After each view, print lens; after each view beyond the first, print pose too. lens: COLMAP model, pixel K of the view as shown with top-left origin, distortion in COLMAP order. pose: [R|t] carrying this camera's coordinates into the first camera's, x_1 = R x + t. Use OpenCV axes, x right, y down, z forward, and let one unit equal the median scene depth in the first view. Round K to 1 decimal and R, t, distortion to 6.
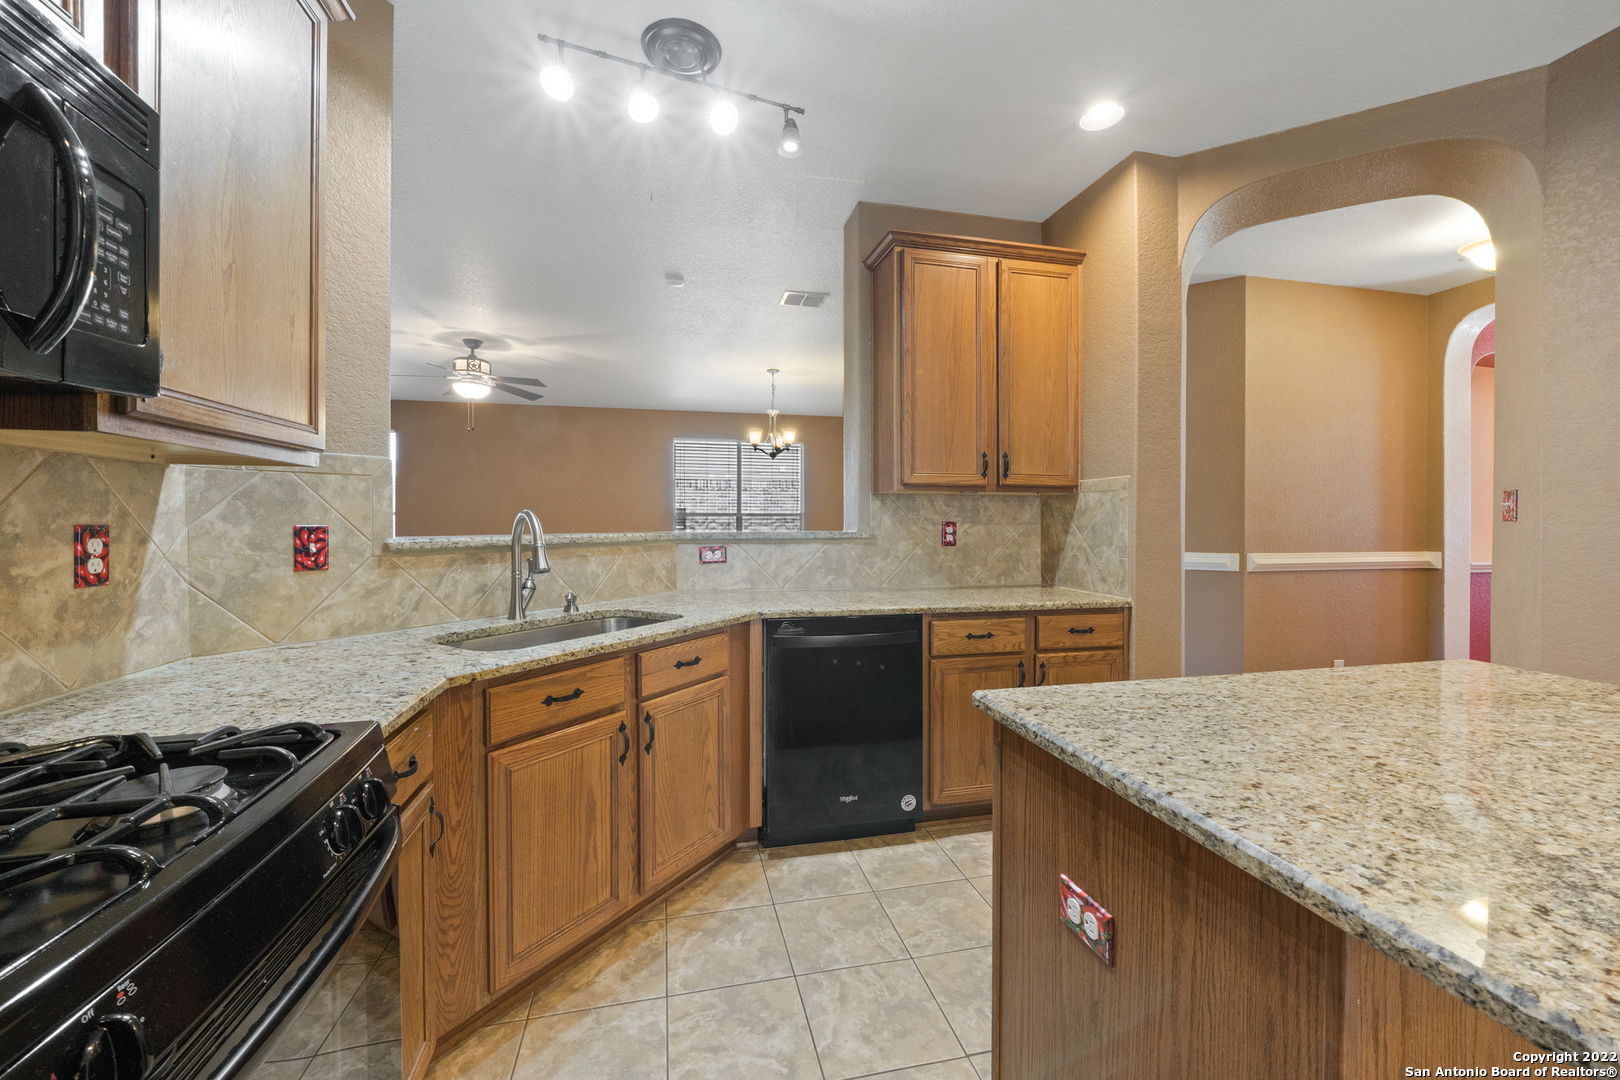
lens RADIAL K [[643.7, 0, 808.0], [0, 643.7, 520.2], [0, 0, 1]] dist [0.000575, 0.000127]
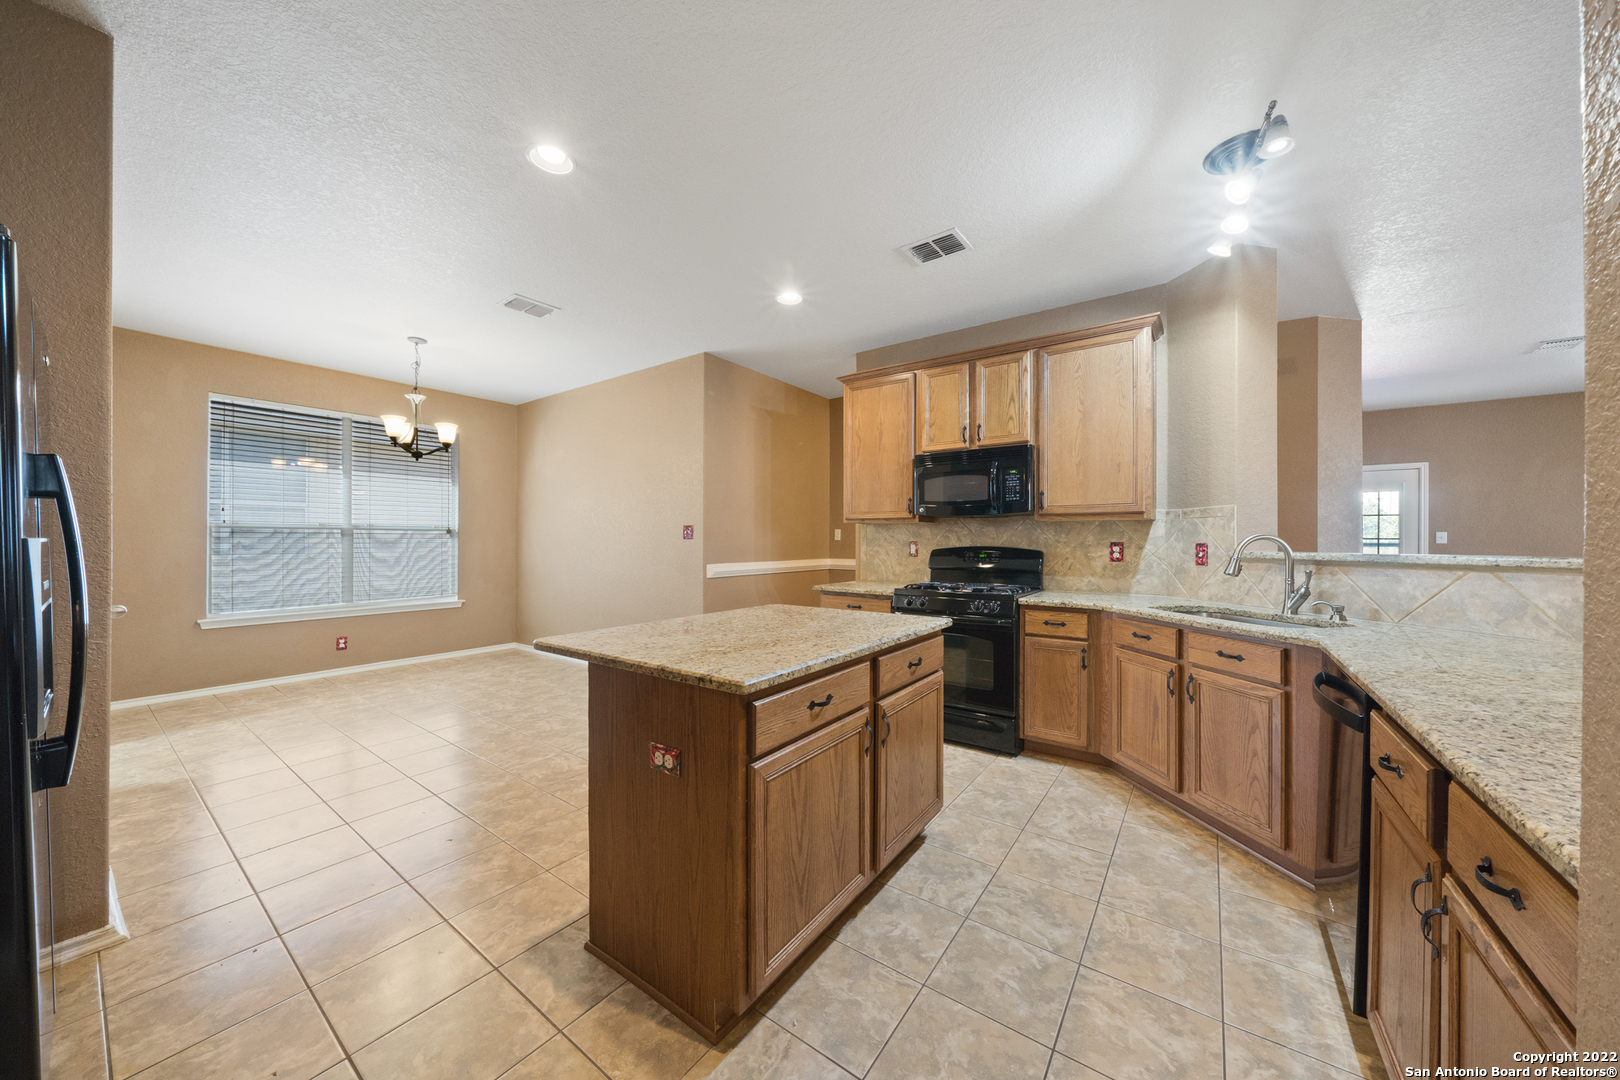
lens RADIAL K [[556.9, 0, 803.8], [0, 556.9, 541.5], [0, 0, 1]] dist [-0.002333, -0.000270]
pose [[-0.755610, -0.001479, -0.655020, 1.440271], [-0.002848, 0.999995, 0.001027, 0.004411], [0.655016, 0.002641, -0.755611, 1.623514]]
